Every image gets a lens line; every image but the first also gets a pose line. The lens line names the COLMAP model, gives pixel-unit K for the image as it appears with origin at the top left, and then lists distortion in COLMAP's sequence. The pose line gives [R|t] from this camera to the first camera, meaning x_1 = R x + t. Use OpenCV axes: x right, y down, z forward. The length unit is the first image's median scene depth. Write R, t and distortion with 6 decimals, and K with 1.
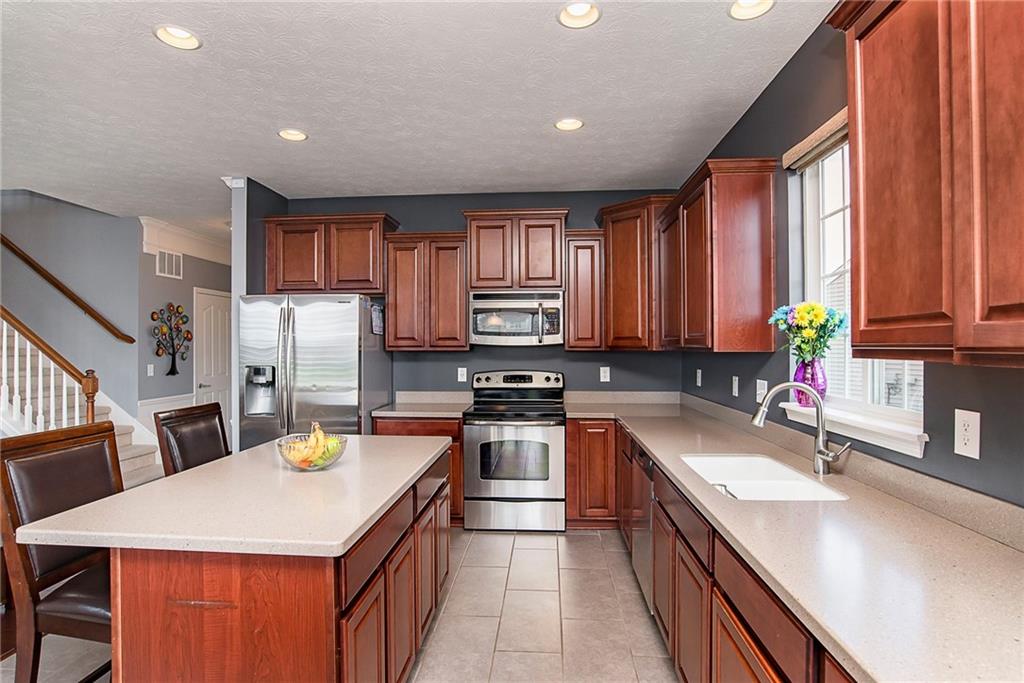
lens RADIAL K [[527.1, 0, 511.0], [0, 527.1, 344.8], [0, 0, 1]] dist [-0.043807, 0.014571]
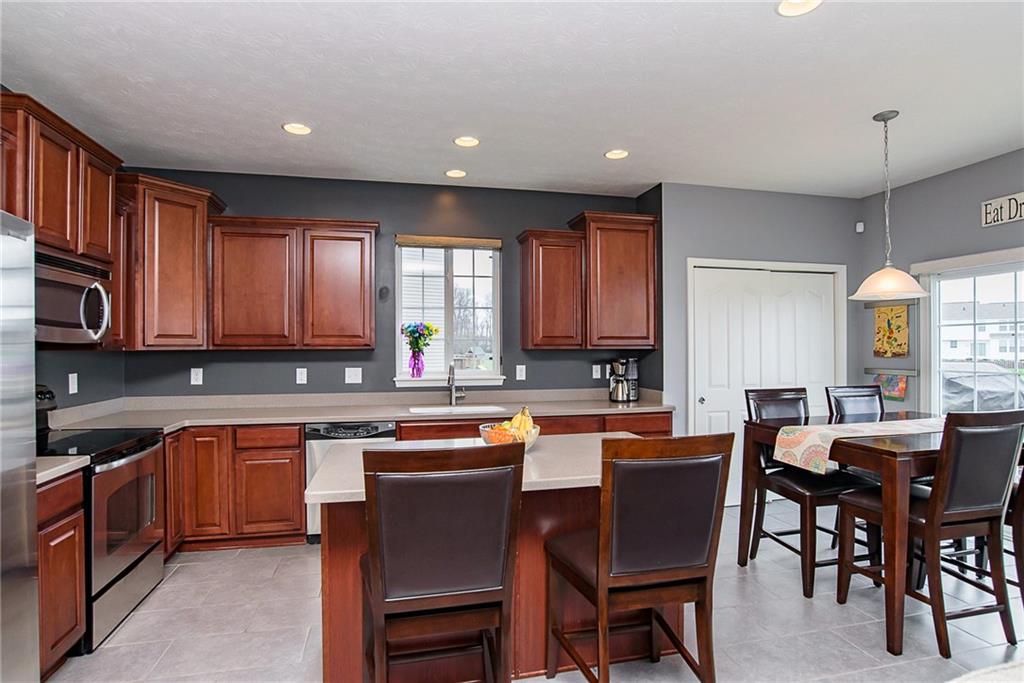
lens RADIAL K [[527.1, 0, 511.9], [0, 527.1, 349.0], [0, 0, 1]] dist [-0.043807, 0.014571]
pose [[-0.295537, -0.003711, 0.955324, -0.693268], [-0.001995, 0.999993, 0.003268, 0.005383], [-0.955329, -0.000940, -0.295542, 0.634488]]
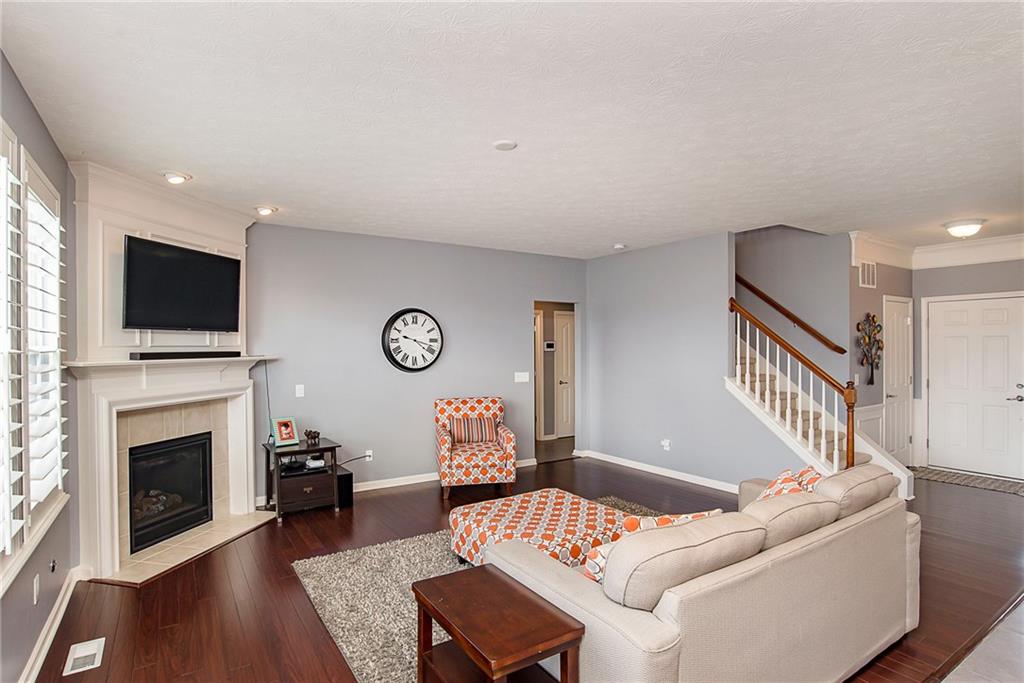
lens RADIAL K [[527.1, 0, 512.6], [0, 527.1, 345.6], [0, 0, 1]] dist [-0.043807, 0.014571]
pose [[0.609316, -0.003131, -0.792922, -0.361565], [0.007090, 0.999974, 0.001500, -0.030478], [0.792896, -0.006536, 0.609322, -0.204529]]
